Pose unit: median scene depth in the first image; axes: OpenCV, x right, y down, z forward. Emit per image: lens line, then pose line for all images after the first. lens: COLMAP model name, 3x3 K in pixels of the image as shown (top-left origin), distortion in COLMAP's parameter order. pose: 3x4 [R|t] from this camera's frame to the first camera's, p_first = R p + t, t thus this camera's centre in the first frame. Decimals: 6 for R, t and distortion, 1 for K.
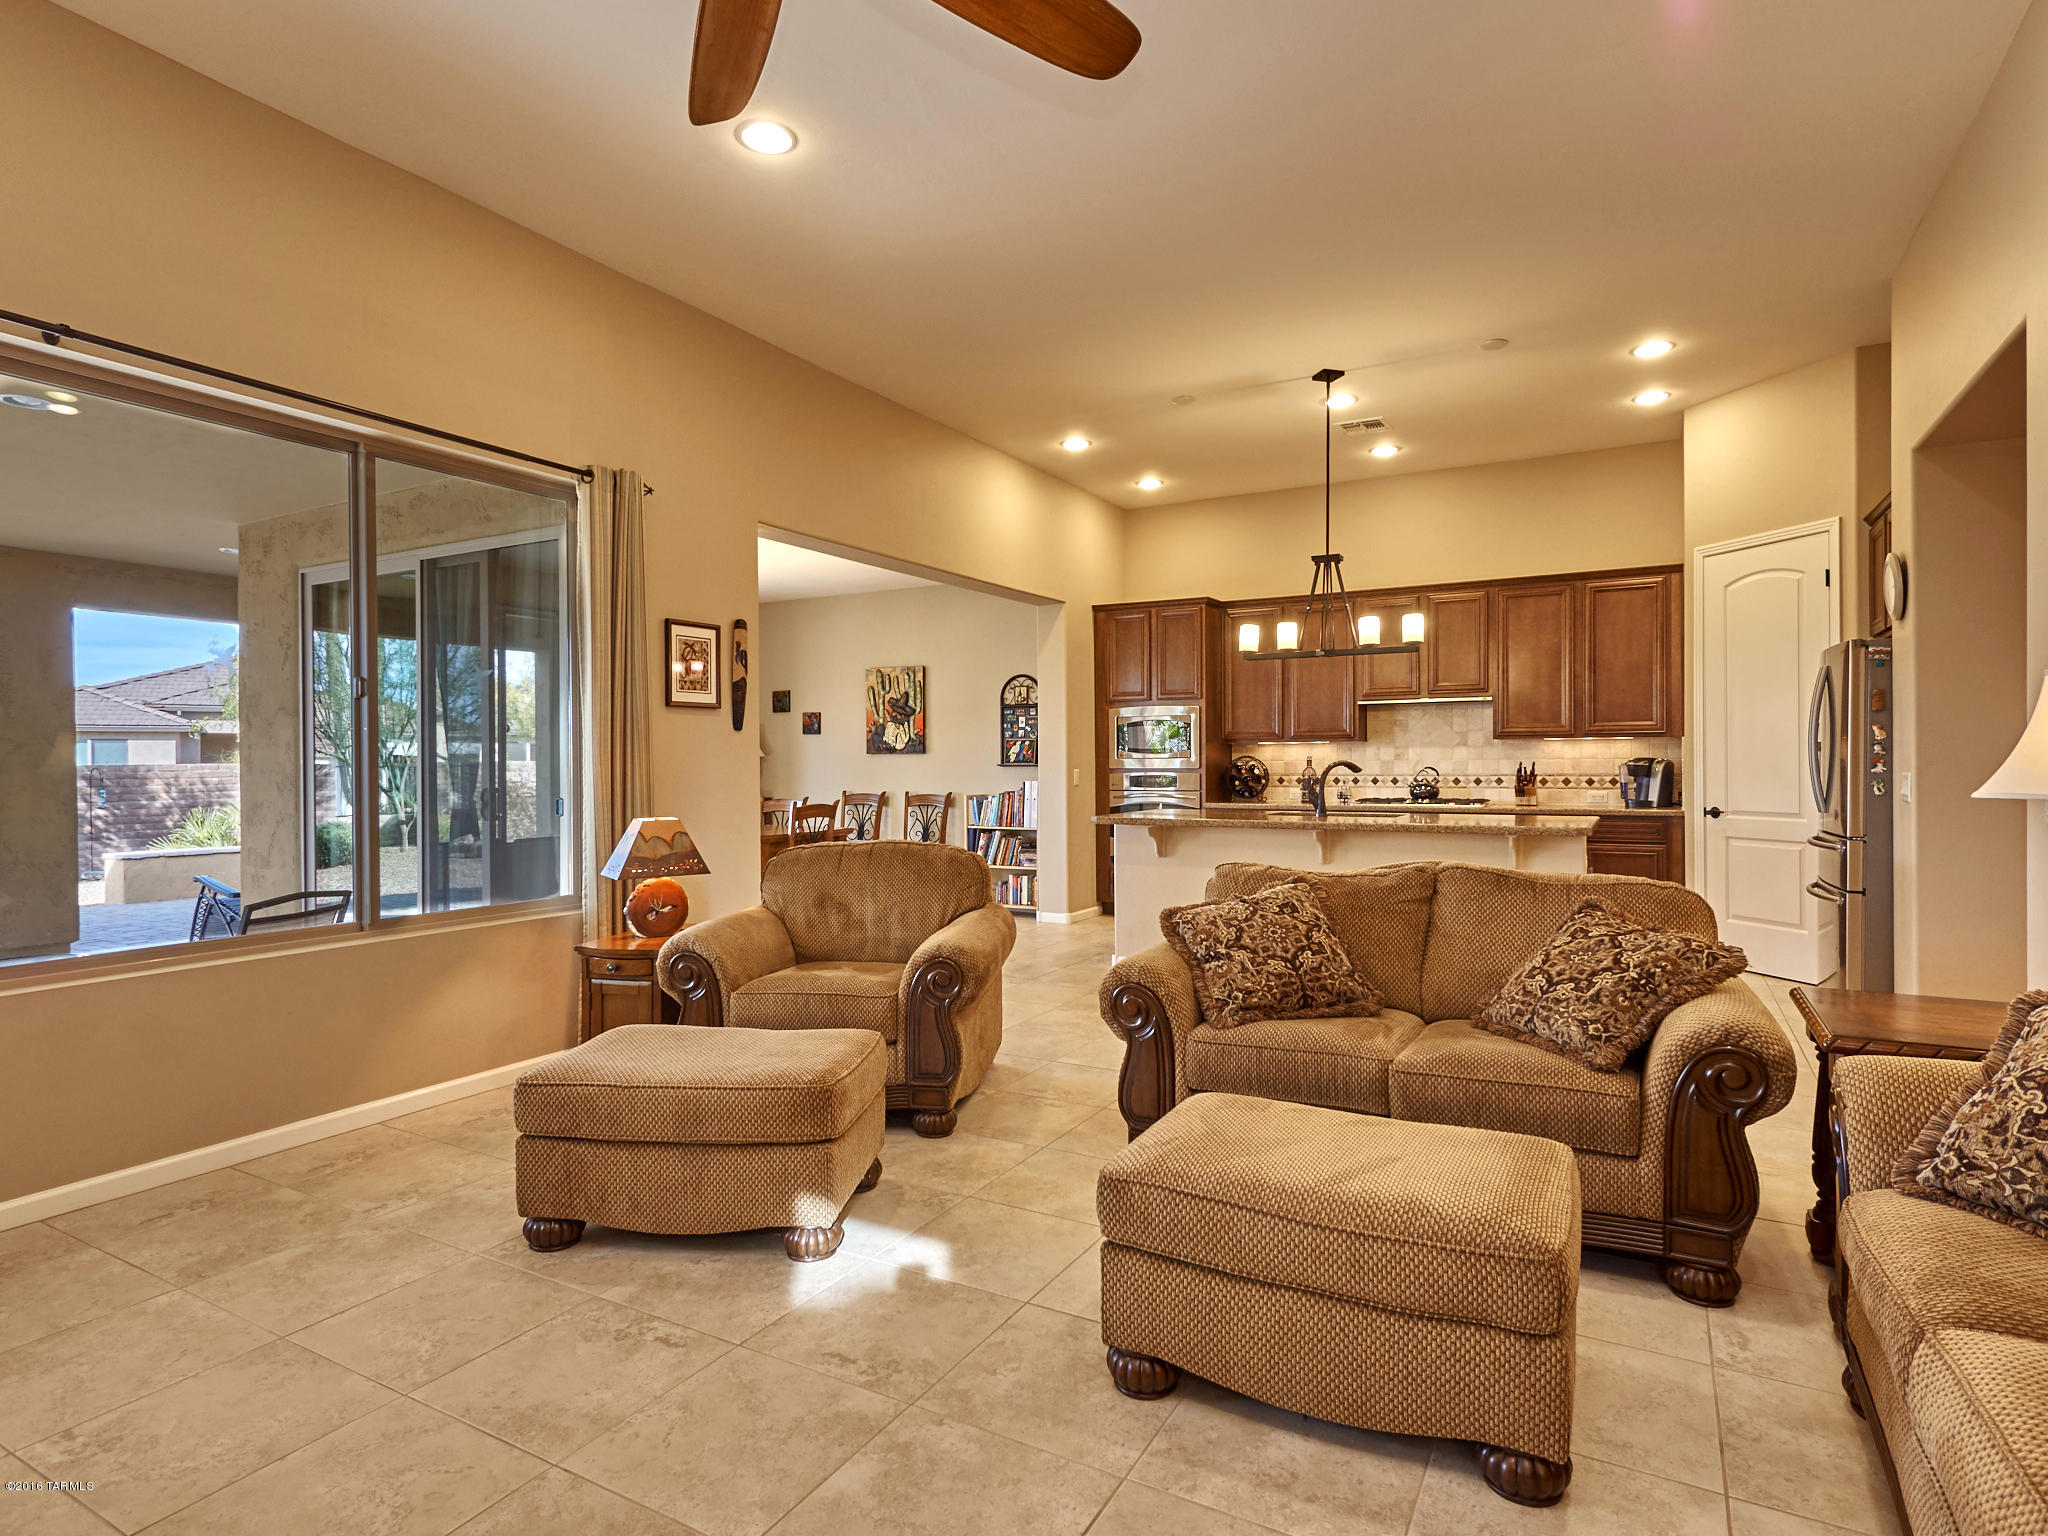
lens RADIAL K [[1094.9, 0, 1025.1], [0, 1094.9, 765.8], [0, 0, 1]] dist [0.000842, 0.004020]
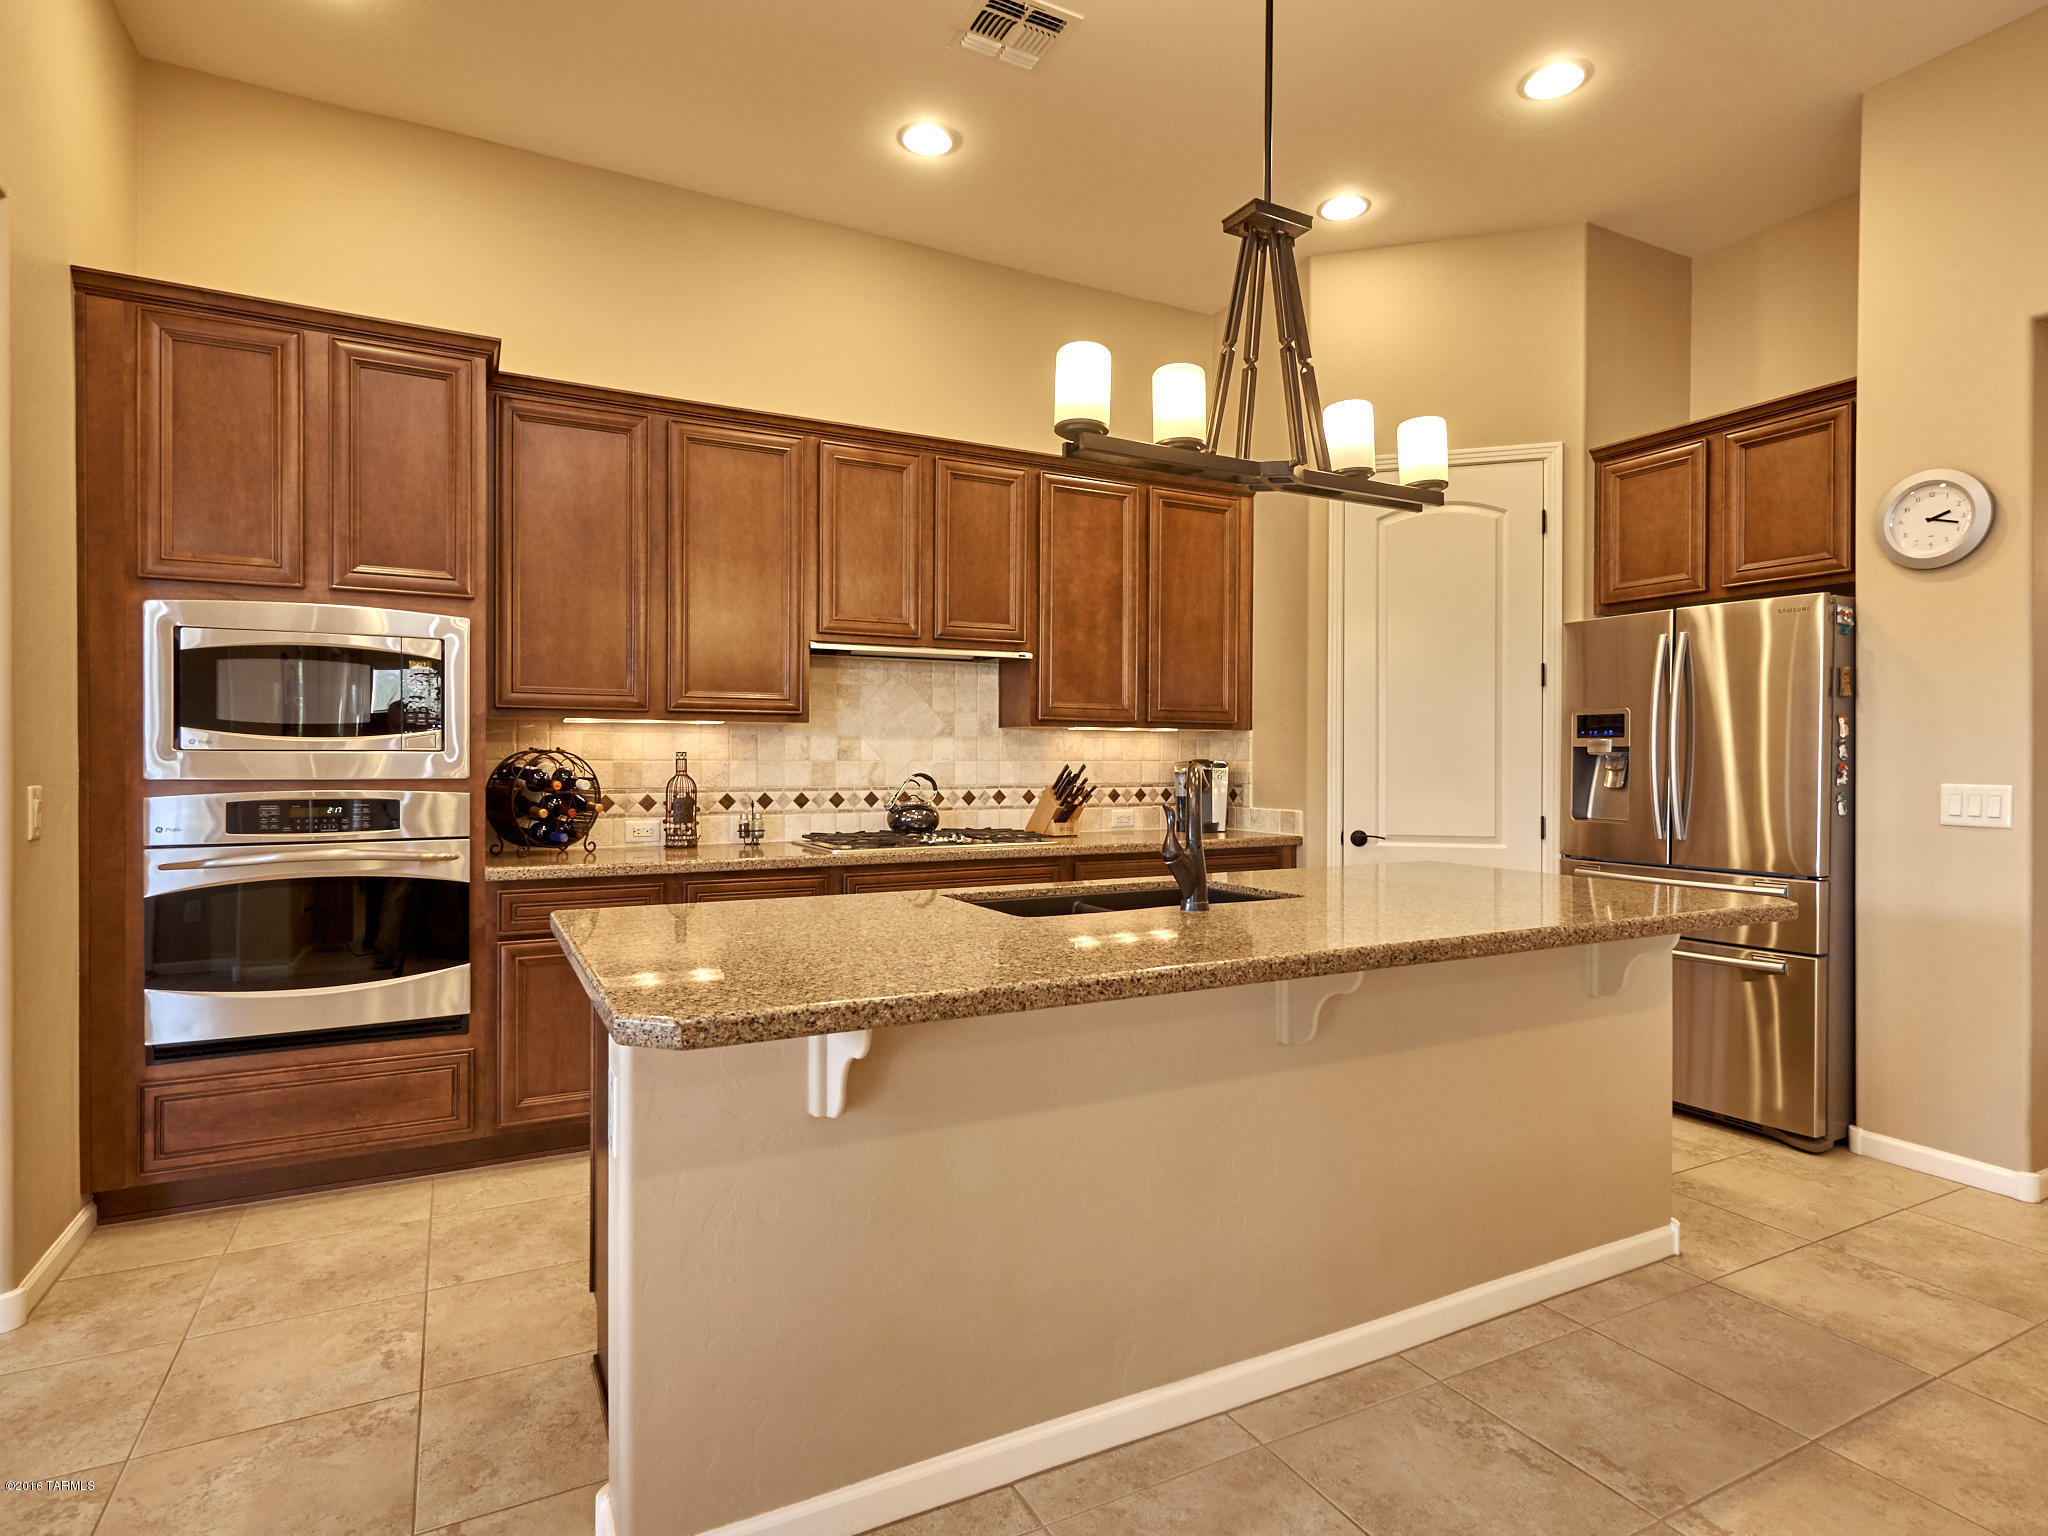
lens RADIAL K [[1094.9, 0, 1032.6], [0, 1094.9, 768.4], [0, 0, 1]] dist [0.000842, 0.004020]
pose [[0.541205, -0.001059, 0.840890, -0.069203], [-0.002743, 0.999992, 0.003025, -0.003588], [-0.840886, -0.003944, 0.541197, 0.735596]]
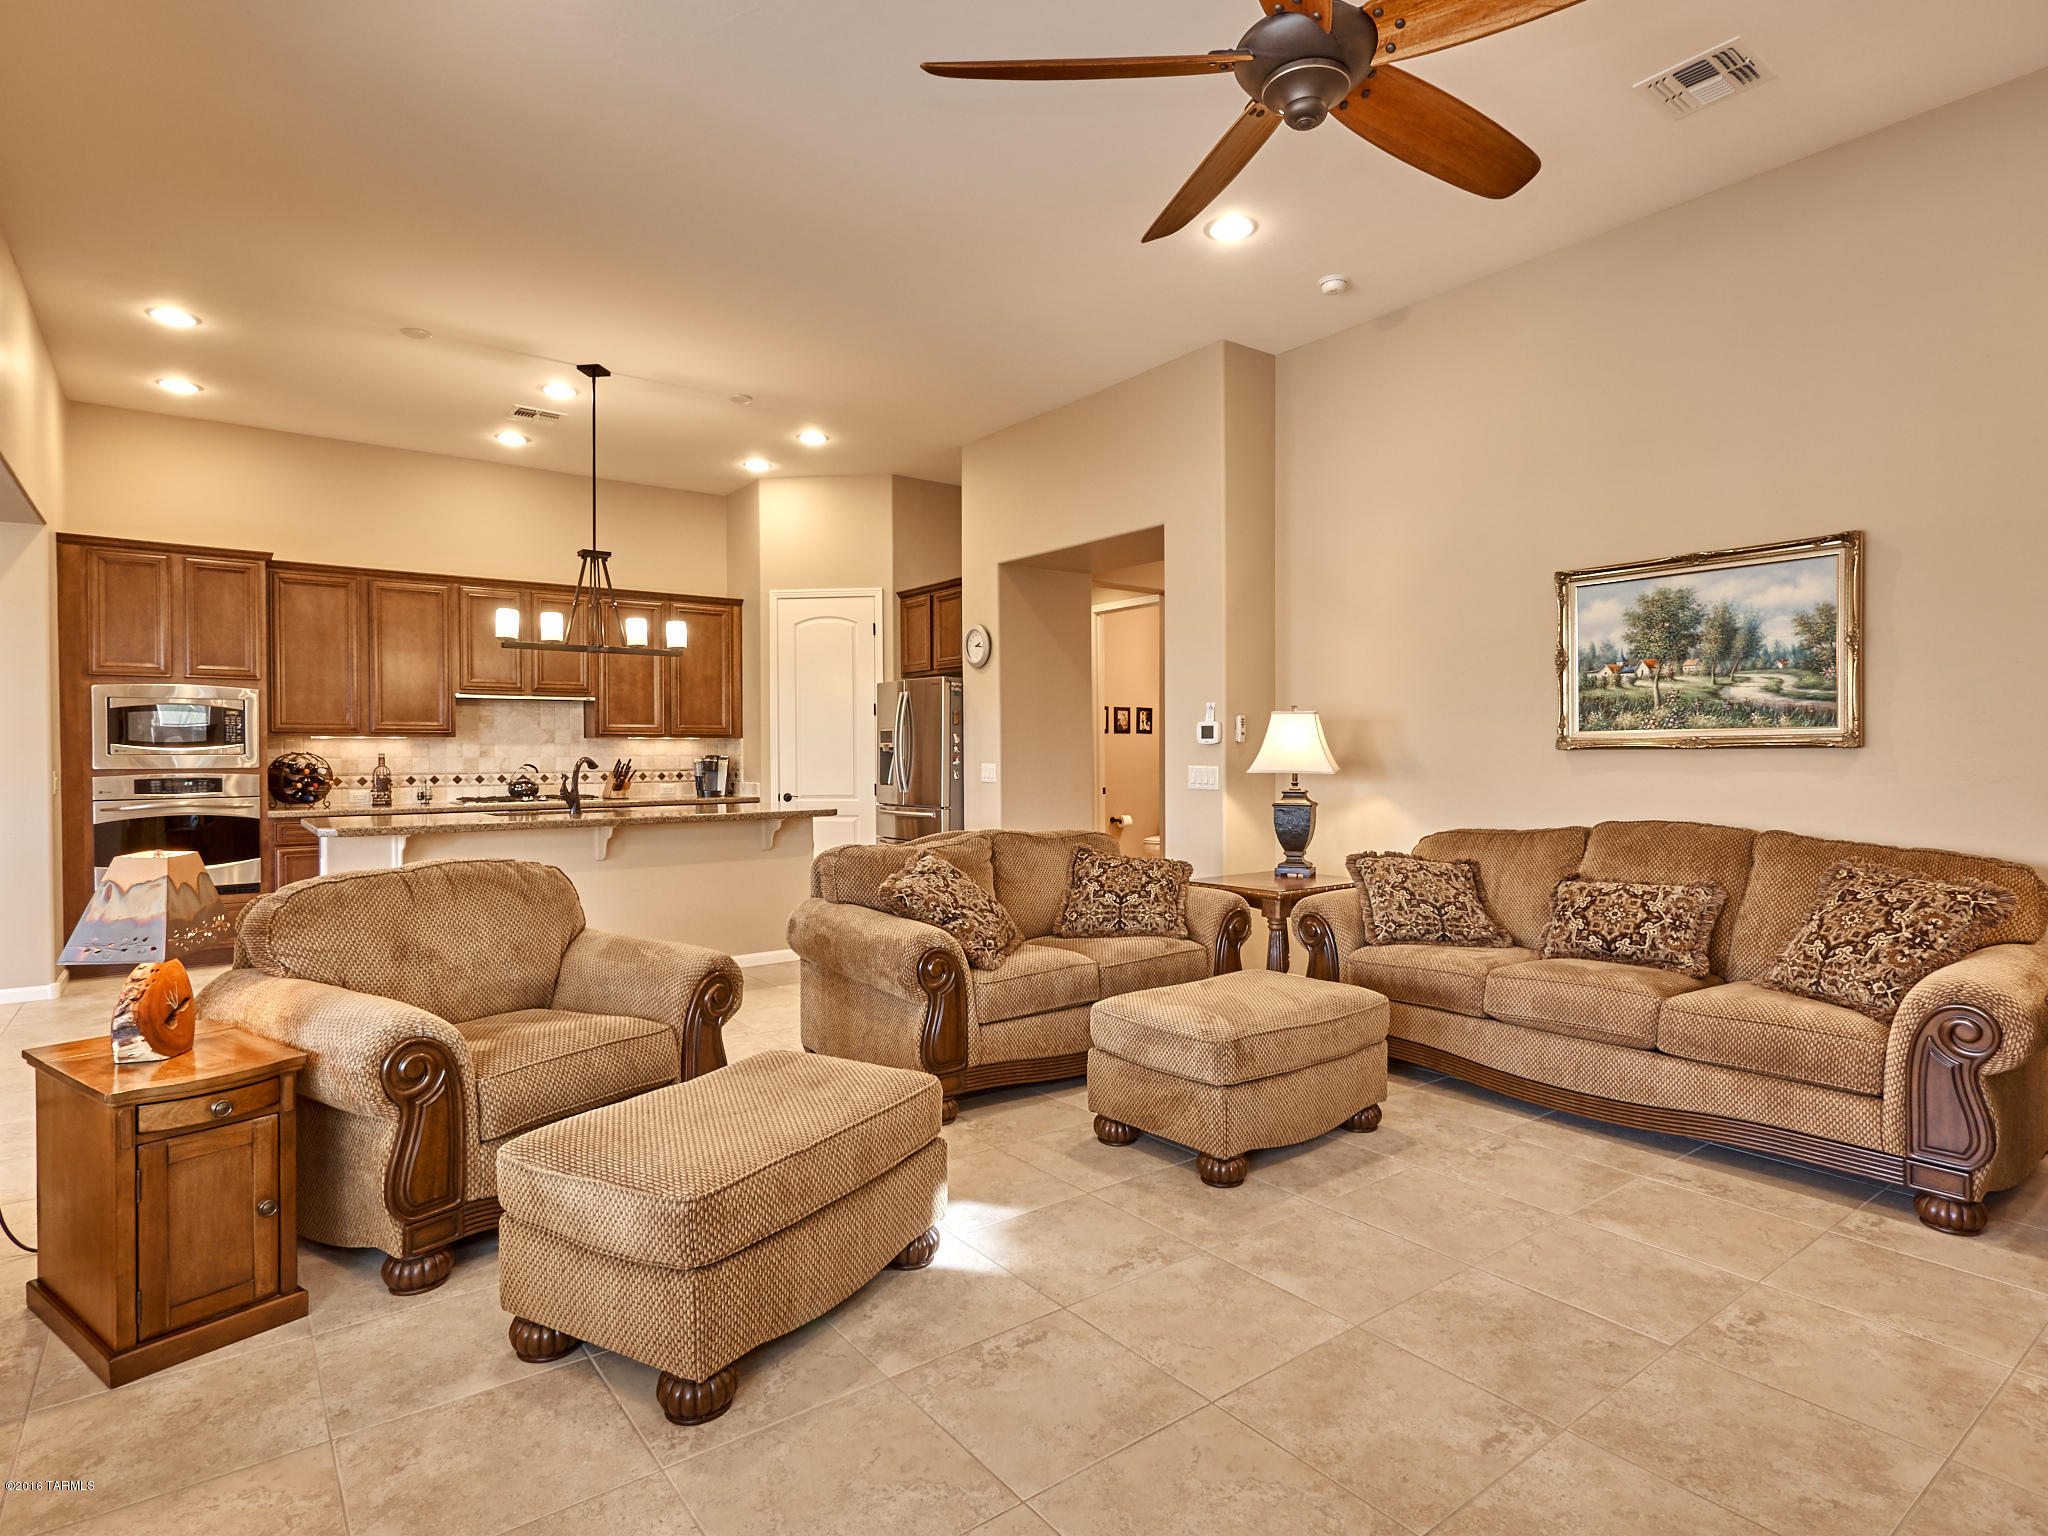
lens RADIAL K [[1094.9, 0, 1038.4], [0, 1094.9, 766.6], [0, 0, 1]] dist [0.000842, 0.004020]
pose [[0.389885, -0.007489, 0.920833, -0.413351], [0.006993, 0.999962, 0.005172, 0.001662], [-0.920837, 0.004423, 0.389922, 0.204951]]
